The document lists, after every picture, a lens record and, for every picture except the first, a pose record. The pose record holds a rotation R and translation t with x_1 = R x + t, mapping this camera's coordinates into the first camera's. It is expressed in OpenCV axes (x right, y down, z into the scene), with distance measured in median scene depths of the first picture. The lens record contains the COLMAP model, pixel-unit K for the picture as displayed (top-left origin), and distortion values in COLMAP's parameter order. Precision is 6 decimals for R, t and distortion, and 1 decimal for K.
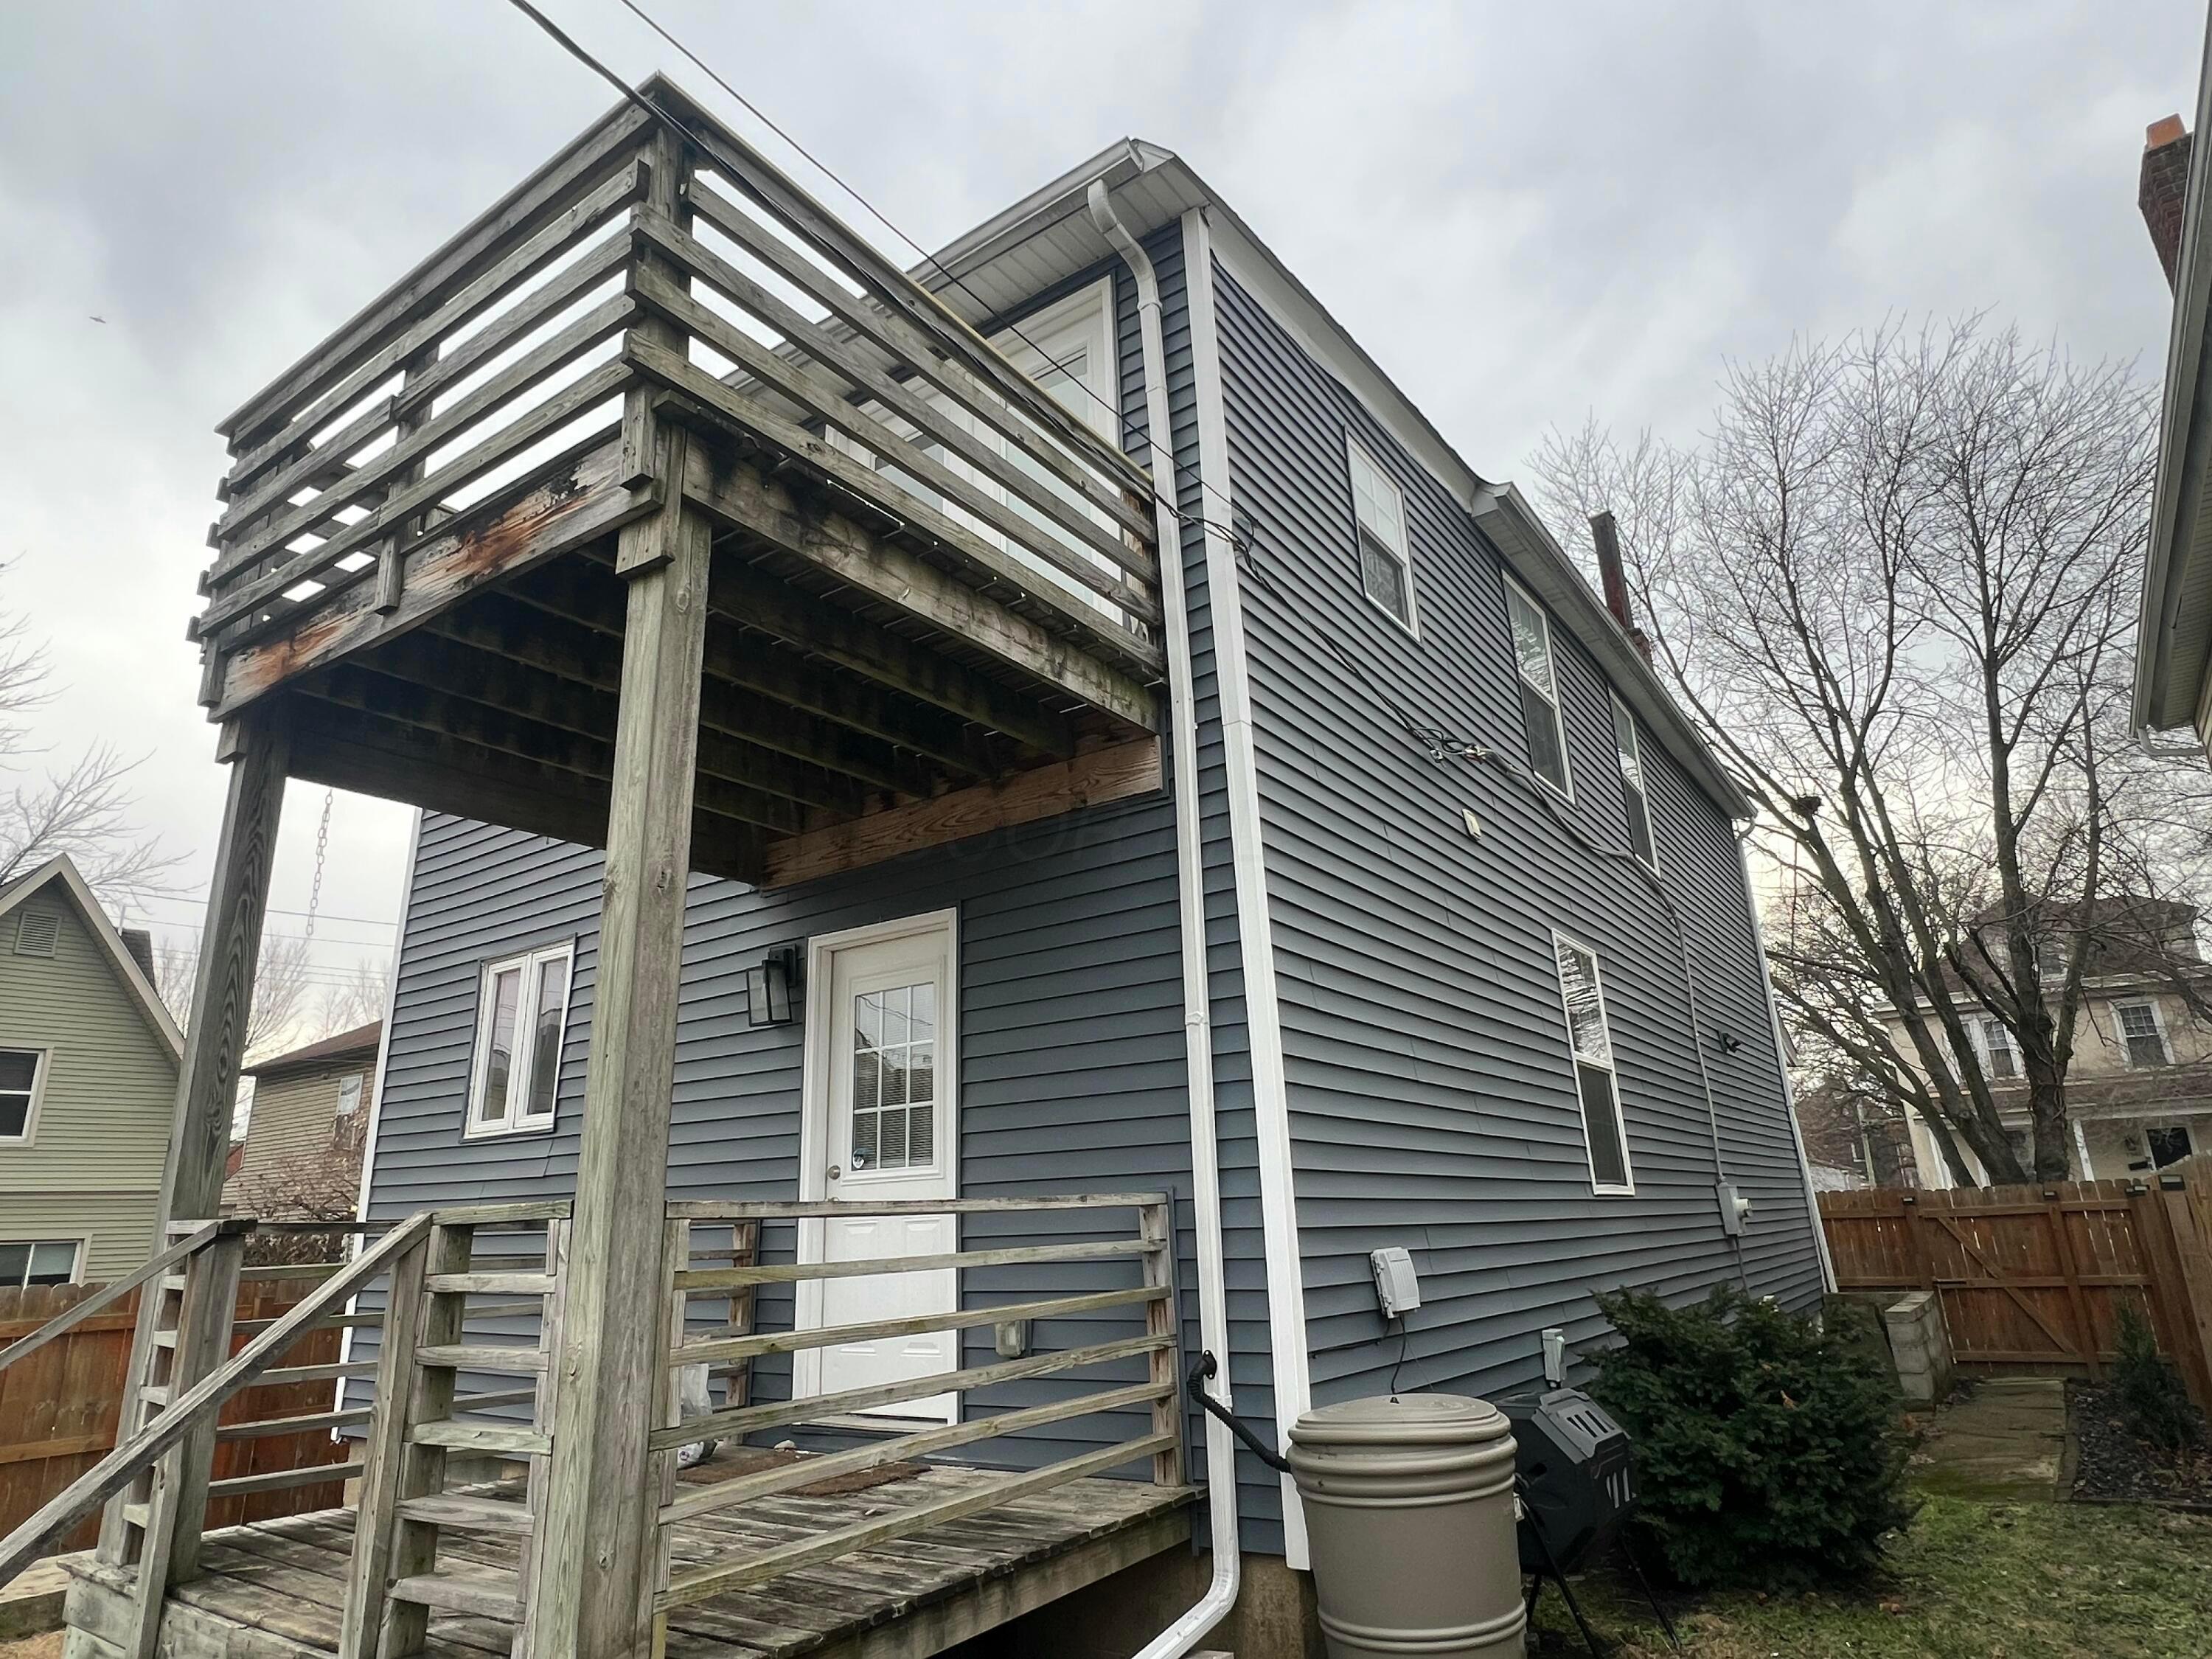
lens RADIAL K [[1279.3, 0, 1110.4], [0, 1279.3, 819.7], [0, 0, 1]] dist [-0.014526, 0.002326]
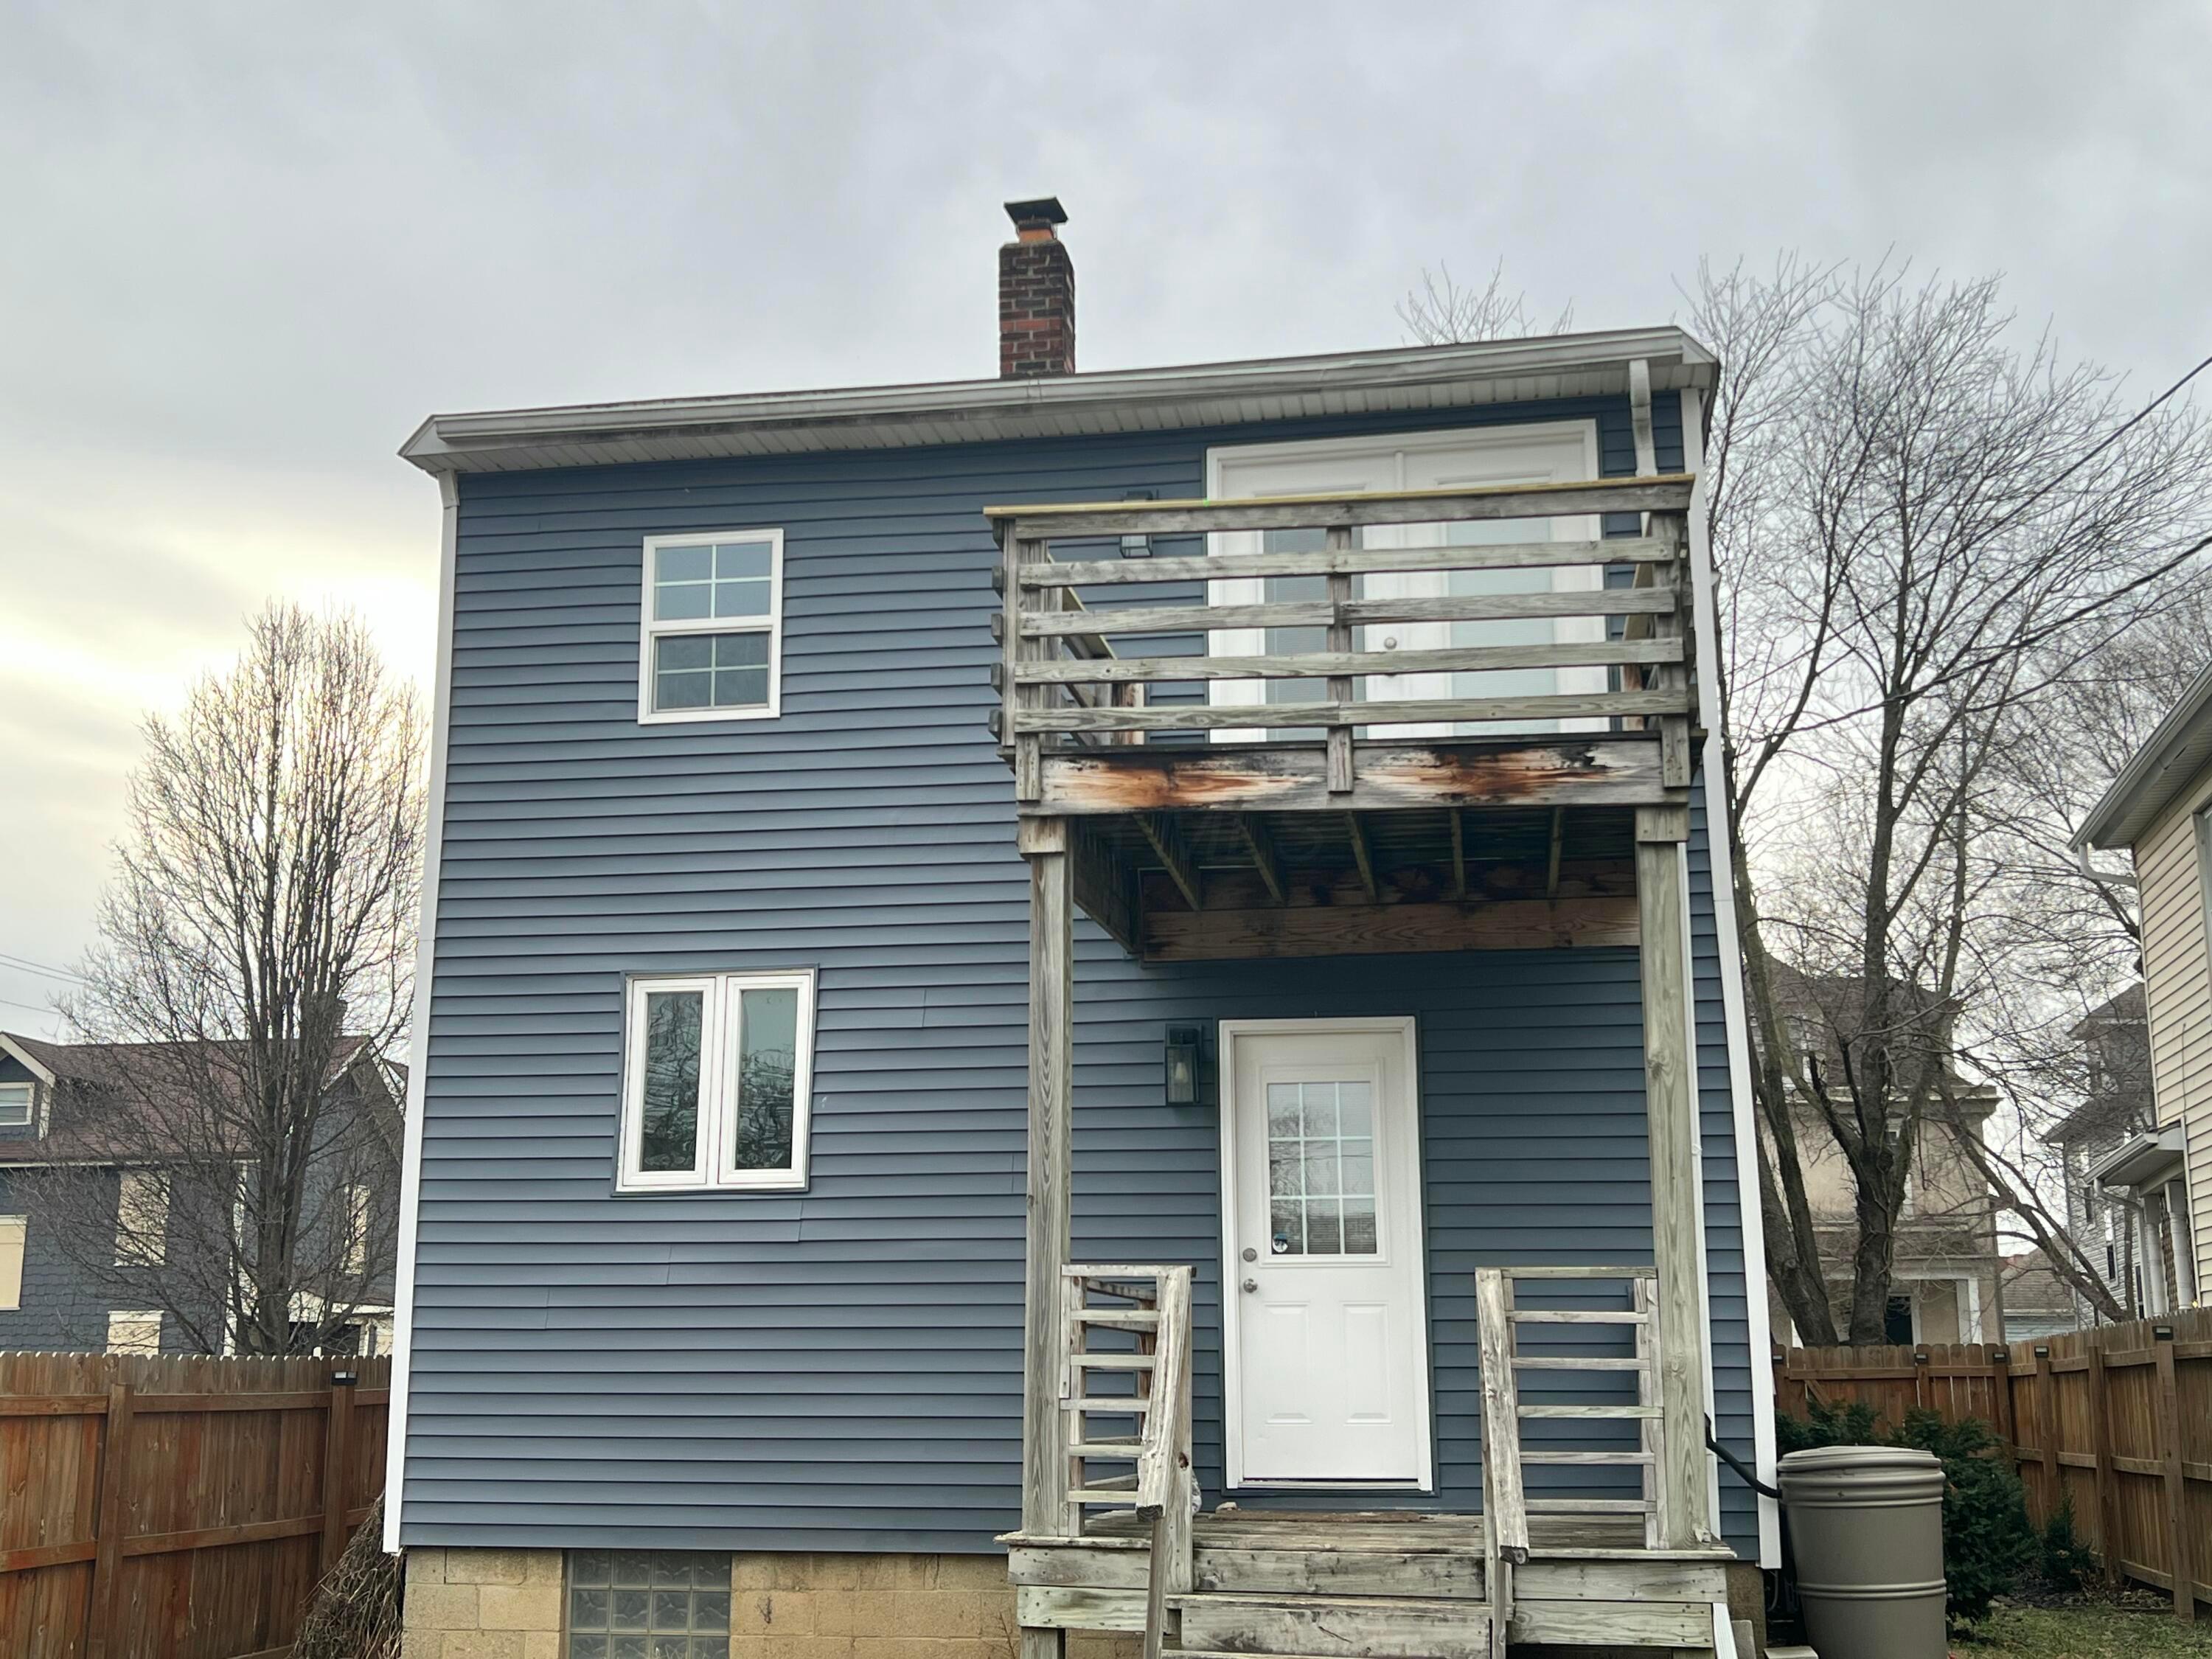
lens RADIAL K [[2576.2, 0, 1104.3], [0, 2576.2, 813.6], [0, 0, 1]] dist [0.051494, 0.000000]
pose [[0.899933, 0.126010, 0.417423, -1.192158], [-0.158713, 0.986325, 0.044425, -0.142951], [-0.406116, -0.106230, 0.907626, -0.771659]]
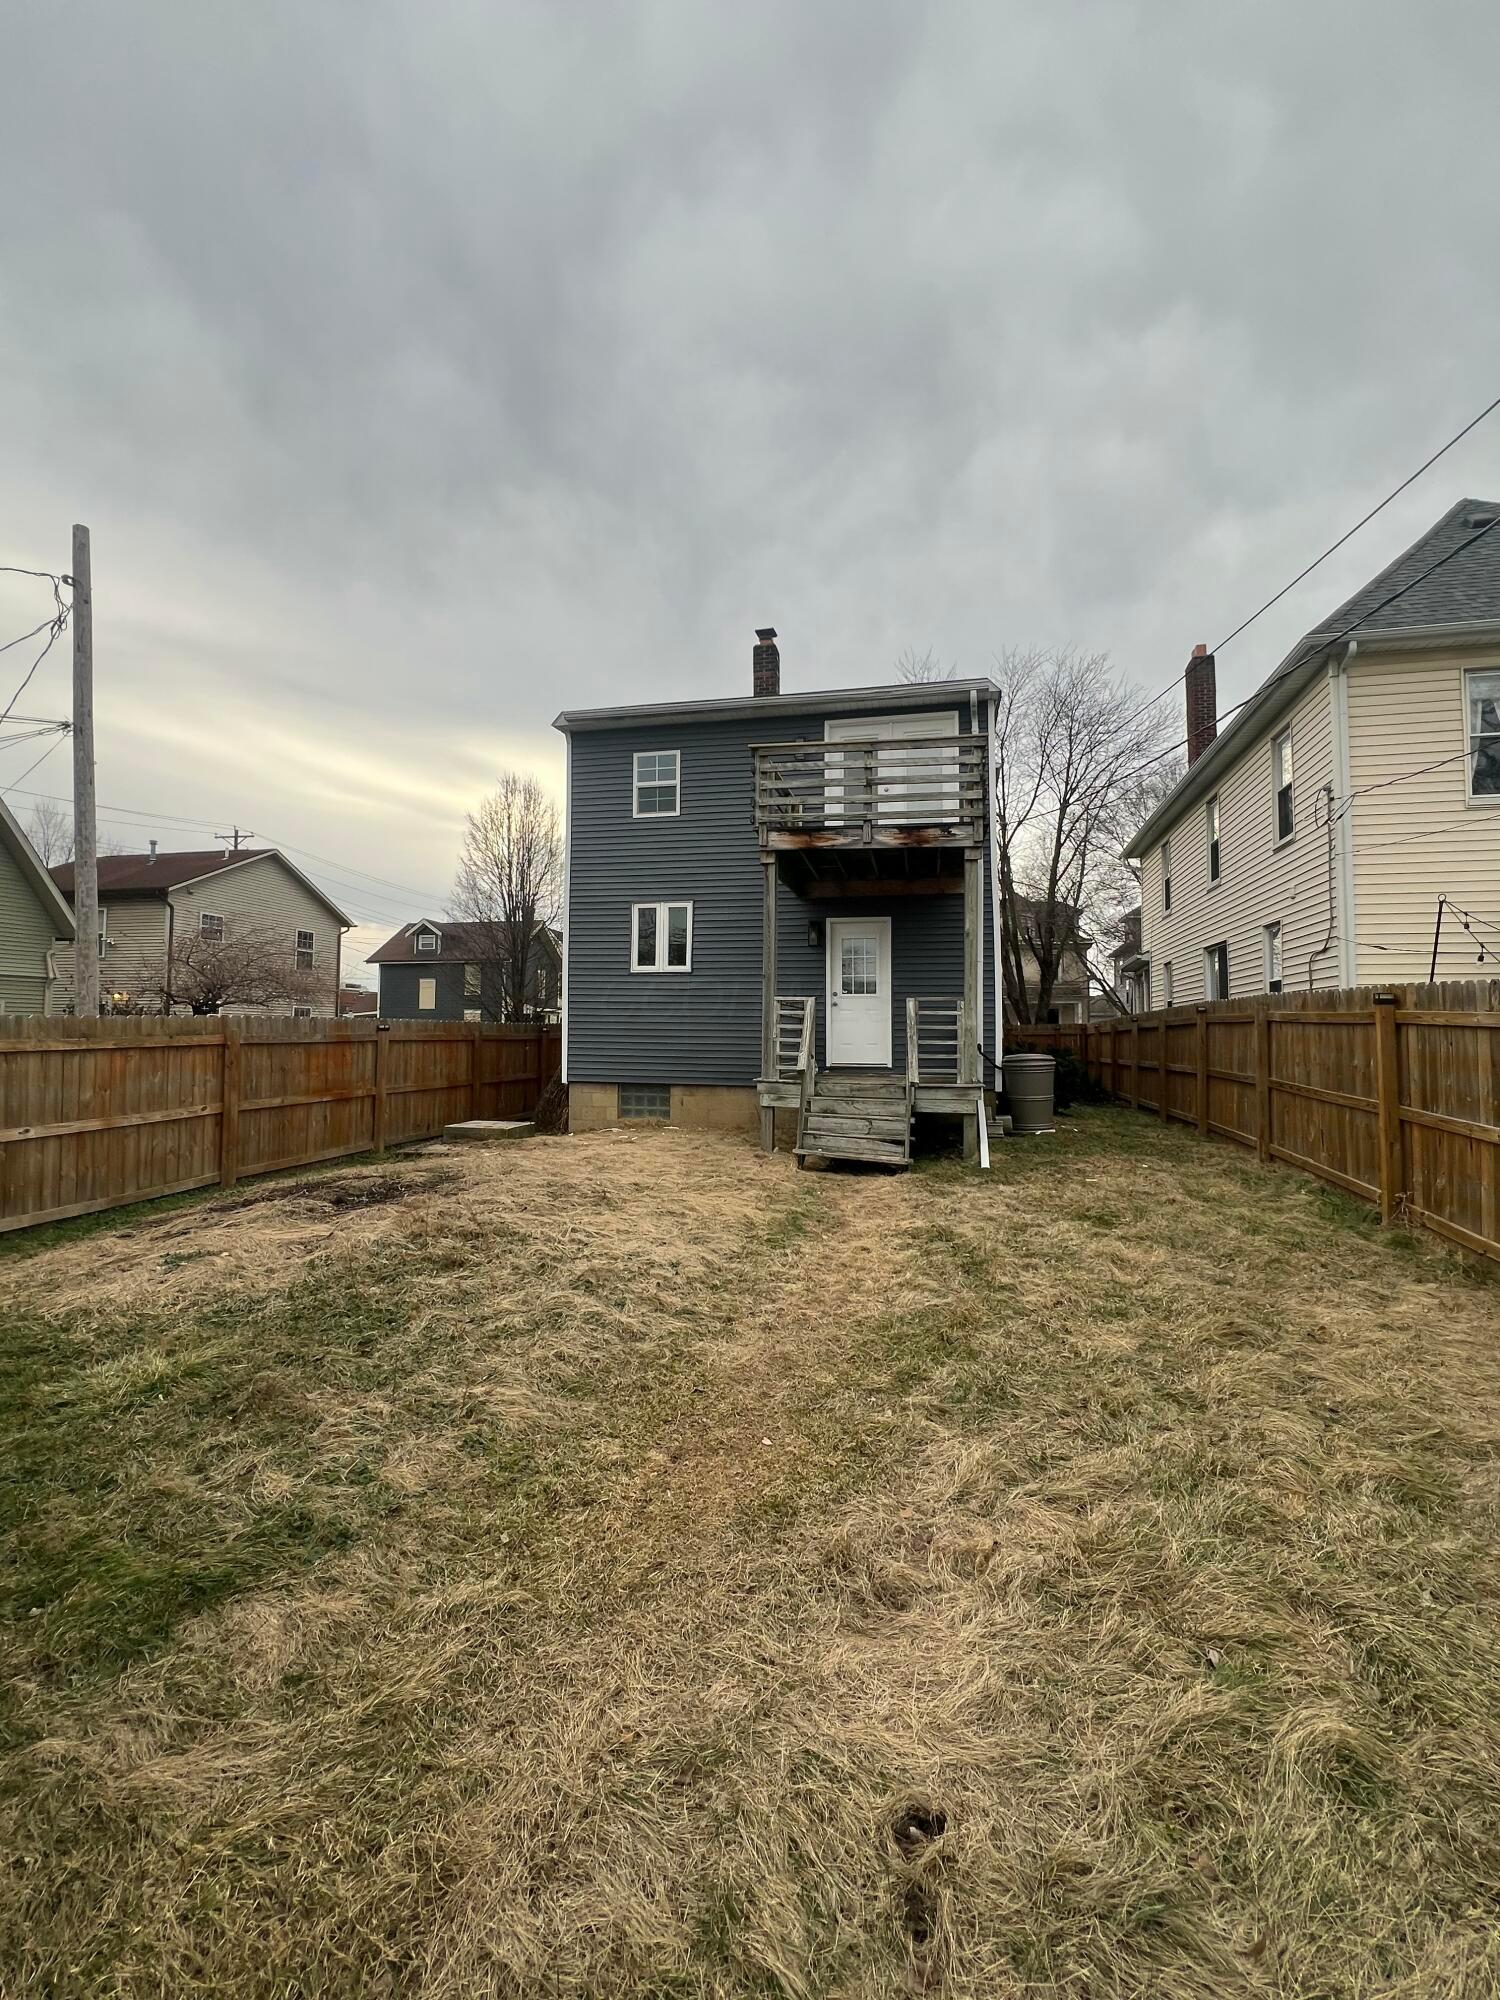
lens RADIAL K [[889.2, 0, 762.2], [0, 889.2, 998.1], [0, 0, 1]] dist [-0.007106, 0.000476]
pose [[0.912275, 0.057014, 0.405590, -1.233725], [-0.157479, 0.962968, 0.218845, -0.162578], [-0.378093, -0.263519, 0.887470, -0.862801]]
